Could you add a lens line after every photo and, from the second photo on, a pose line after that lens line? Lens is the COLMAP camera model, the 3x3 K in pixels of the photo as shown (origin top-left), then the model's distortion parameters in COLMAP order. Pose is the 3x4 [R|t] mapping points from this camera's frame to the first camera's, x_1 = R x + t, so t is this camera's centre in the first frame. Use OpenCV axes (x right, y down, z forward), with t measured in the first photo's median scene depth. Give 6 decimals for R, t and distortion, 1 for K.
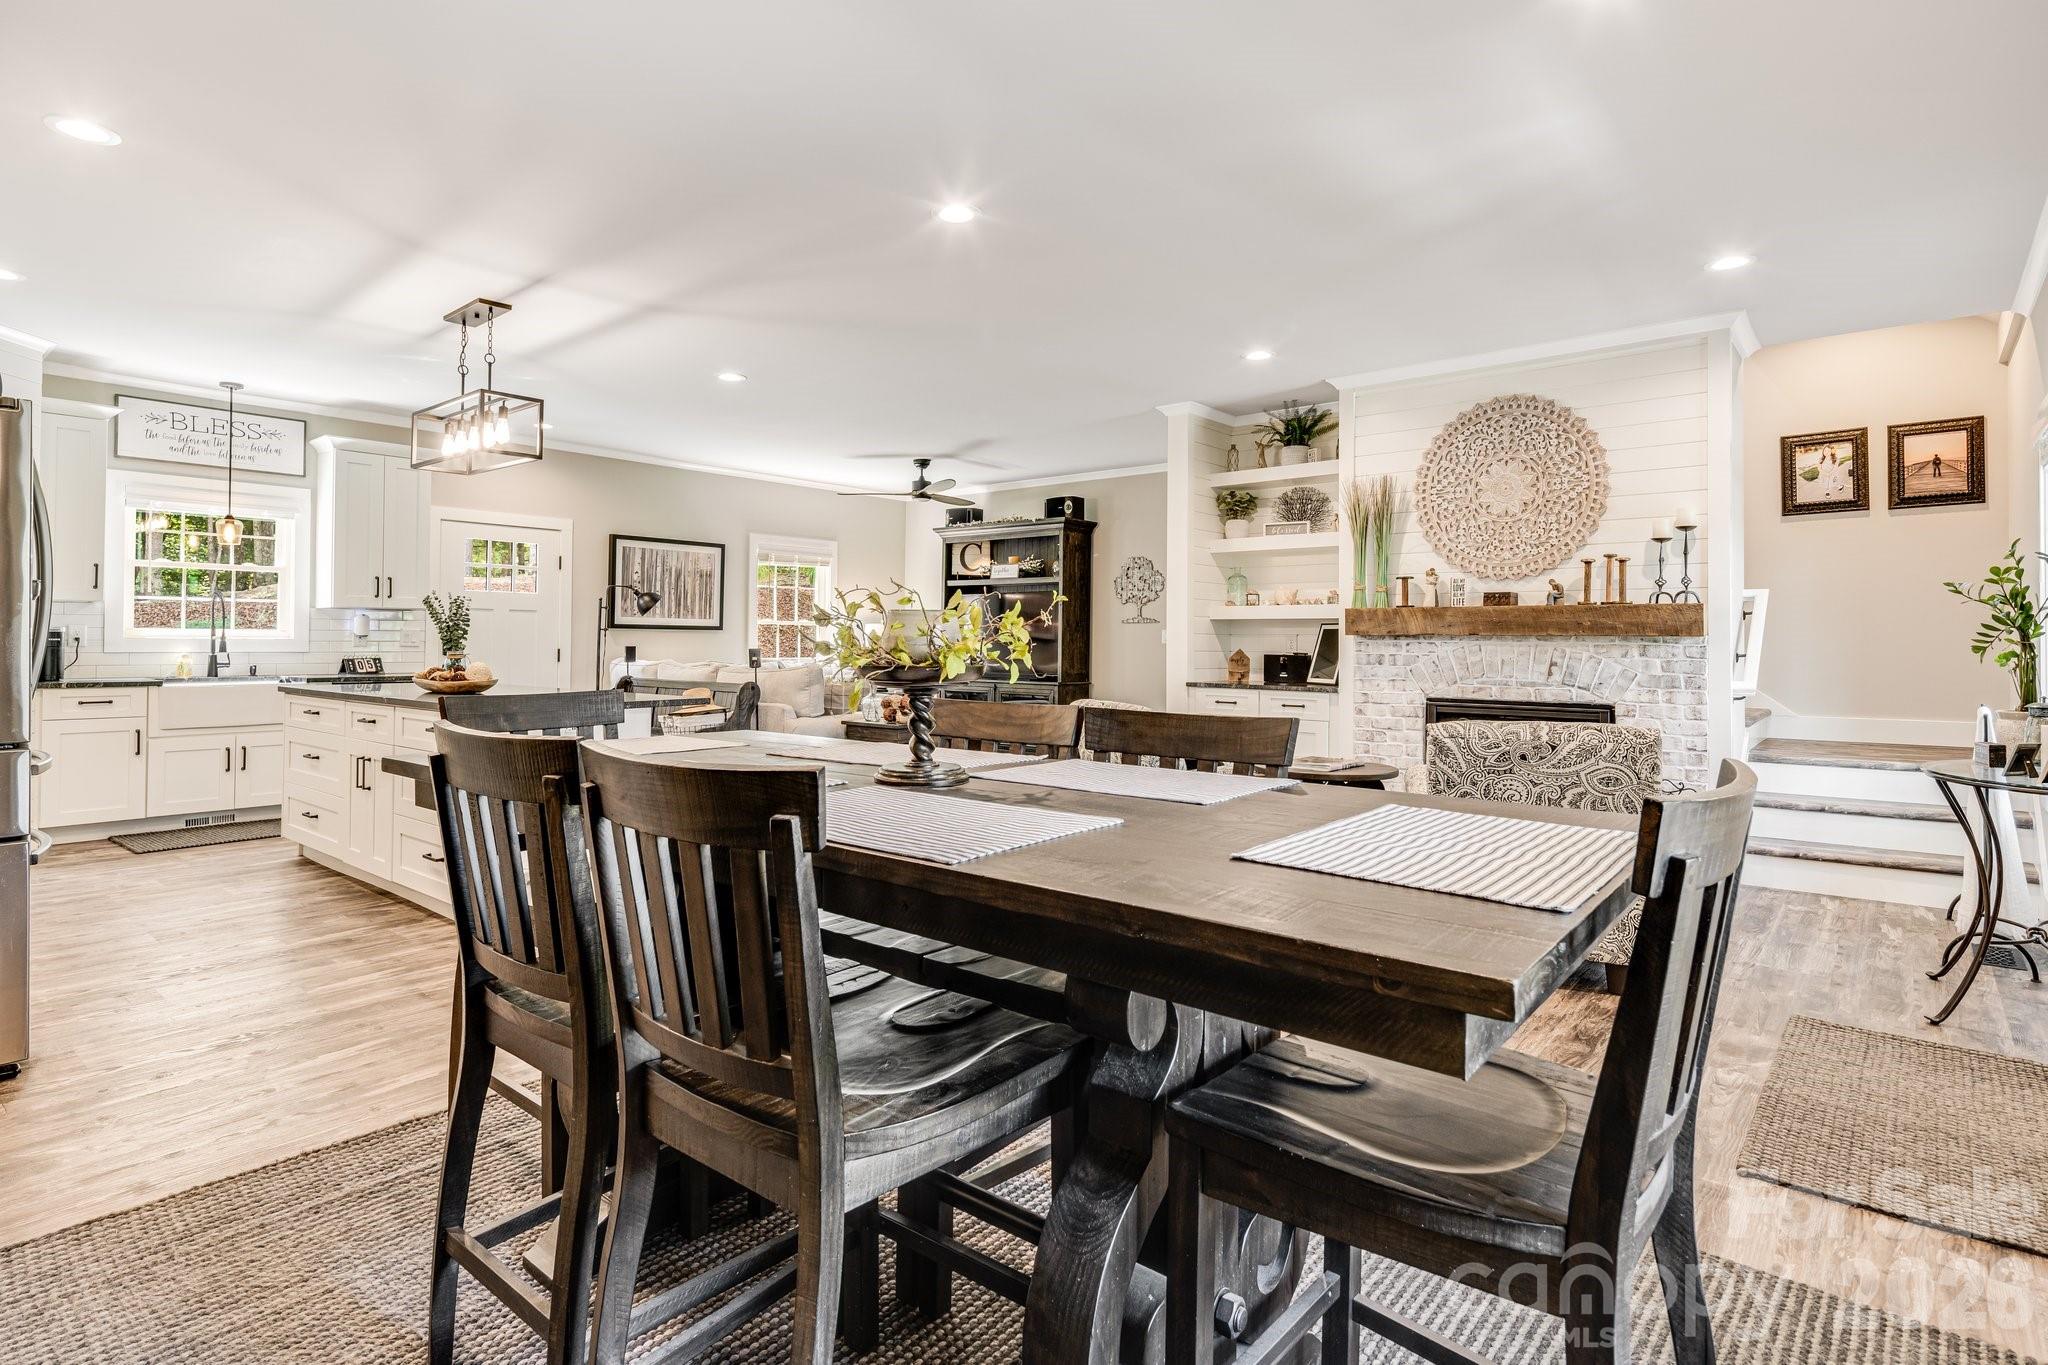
lens RADIAL K [[1035.2, 0, 1012.7], [0, 1035.2, 629.1], [0, 0, 1]] dist [0.011067, -0.008548]
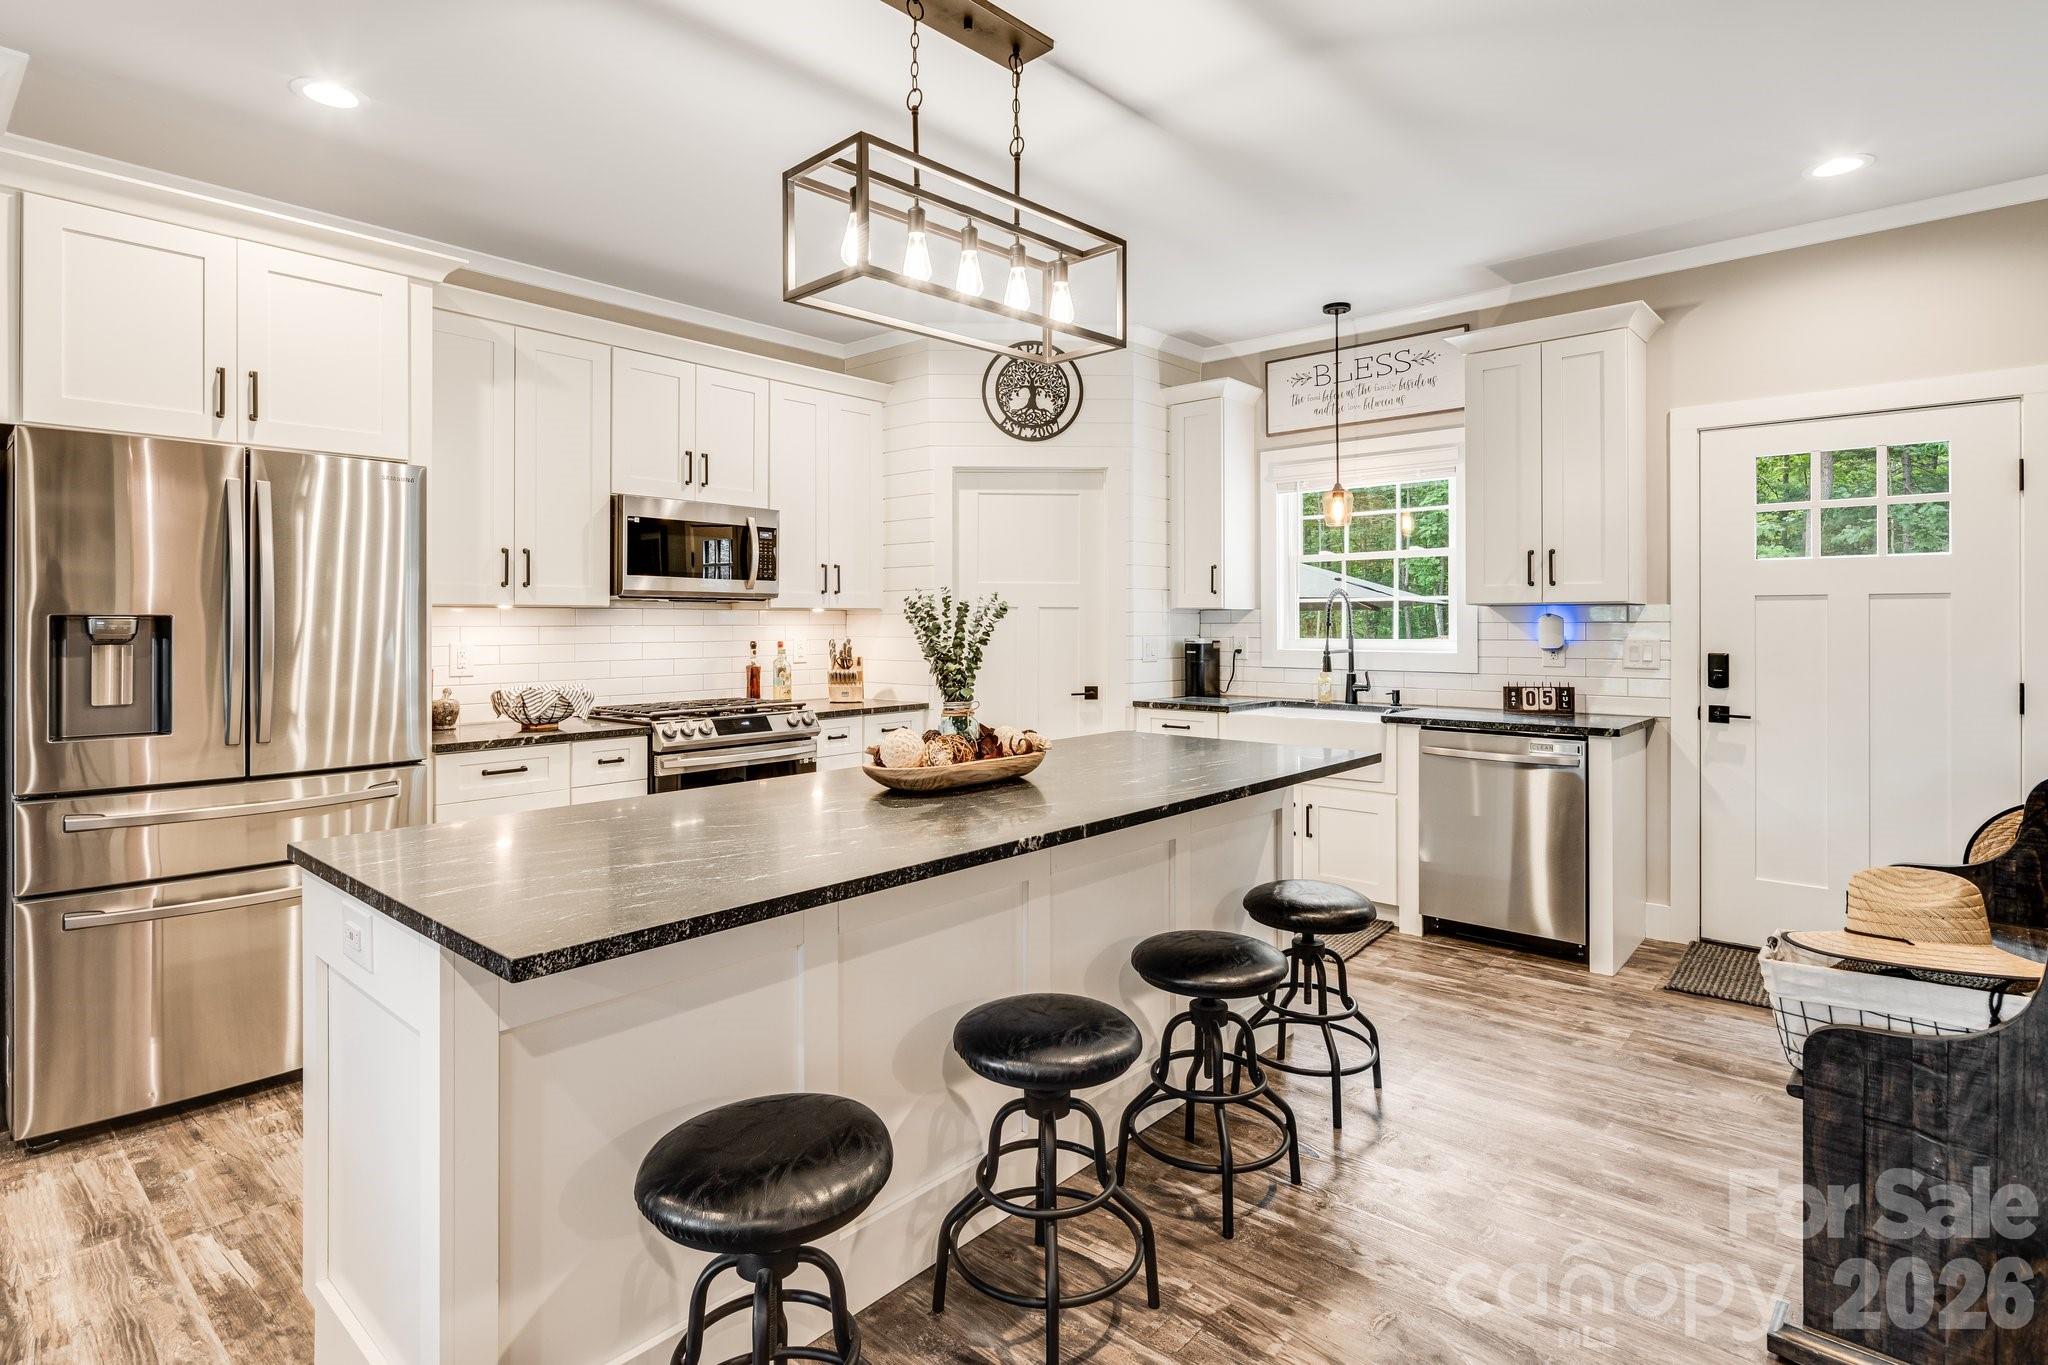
lens RADIAL K [[1035.2, 0, 1016.9], [0, 1035.2, 616.1], [0, 0, 1]] dist [0.011067, -0.008548]
pose [[-0.023027, -0.013759, -0.999640, -0.016679], [0.014591, 0.999794, -0.014097, -0.009986], [0.999628, -0.014910, -0.022822, 0.776393]]
